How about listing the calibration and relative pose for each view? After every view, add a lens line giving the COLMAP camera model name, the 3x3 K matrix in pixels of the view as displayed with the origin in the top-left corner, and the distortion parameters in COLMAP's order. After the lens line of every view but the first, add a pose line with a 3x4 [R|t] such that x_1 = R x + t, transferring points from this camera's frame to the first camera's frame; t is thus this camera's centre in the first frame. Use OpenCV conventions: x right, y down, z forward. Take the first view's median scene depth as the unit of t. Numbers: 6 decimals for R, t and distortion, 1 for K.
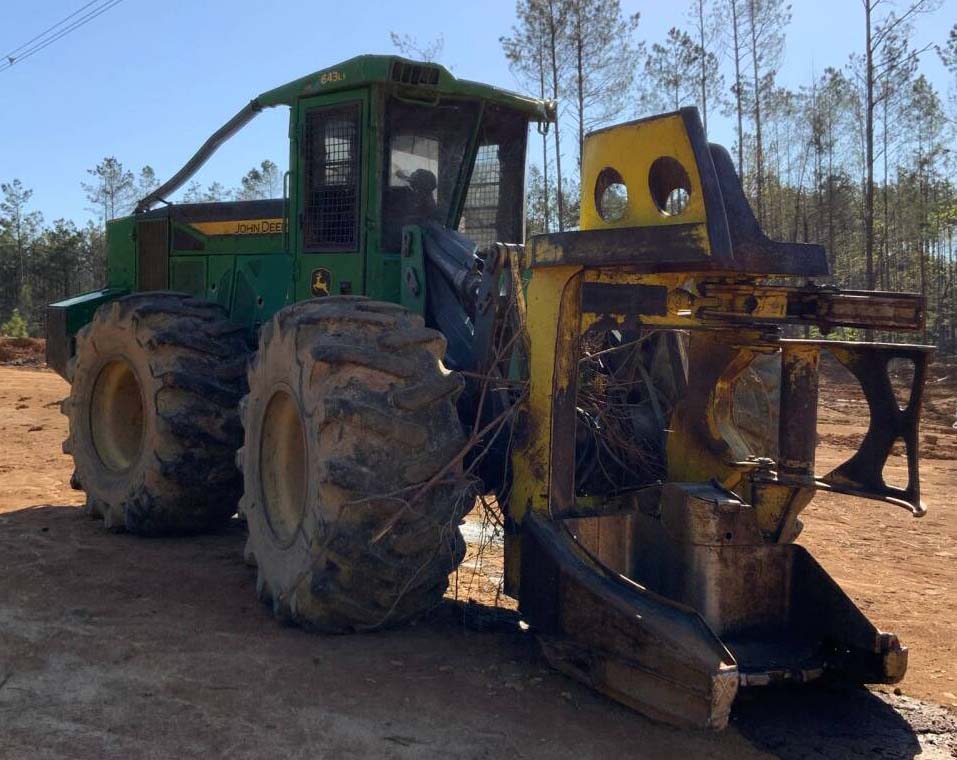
lens RADIAL K [[1092.5, 0, 481.5], [0, 1092.5, 372.8], [0, 0, 1]] dist [0.013088, 0.000000]
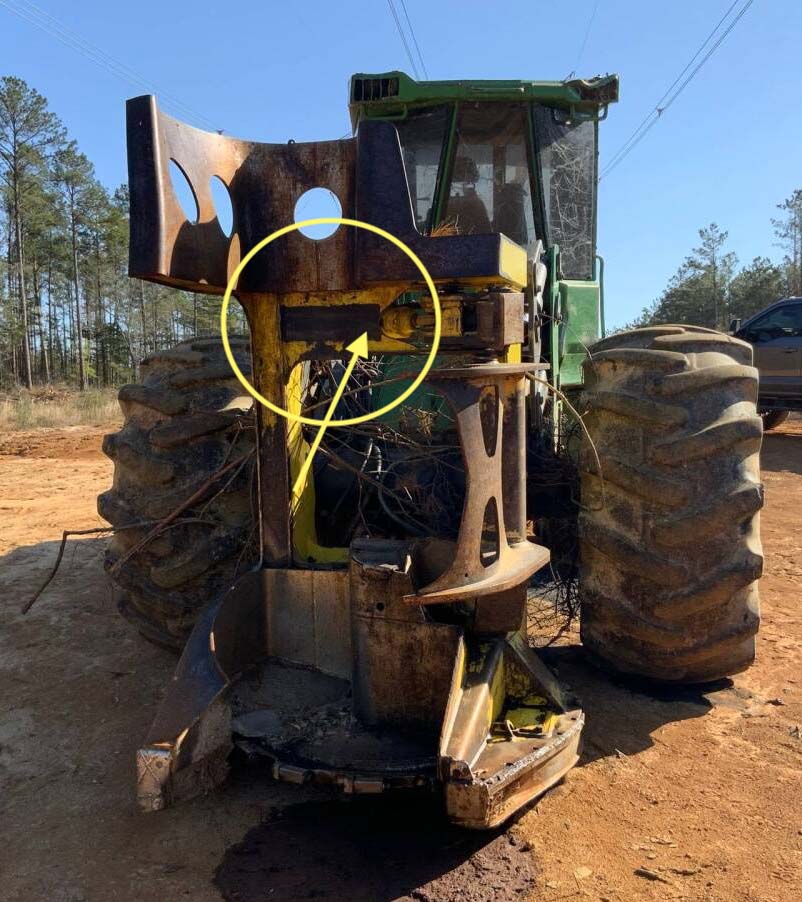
lens RADIAL K [[1066.9, 0, 390.0], [0, 1066.9, 496.0], [0, 0, 1]] dist [0.012162, 0.000000]
pose [[0.733110, 0.049027, -0.678341, 0.743587], [0.006327, 0.996864, 0.078886, 0.002525], [0.680081, -0.062124, 0.730500, 0.406517]]
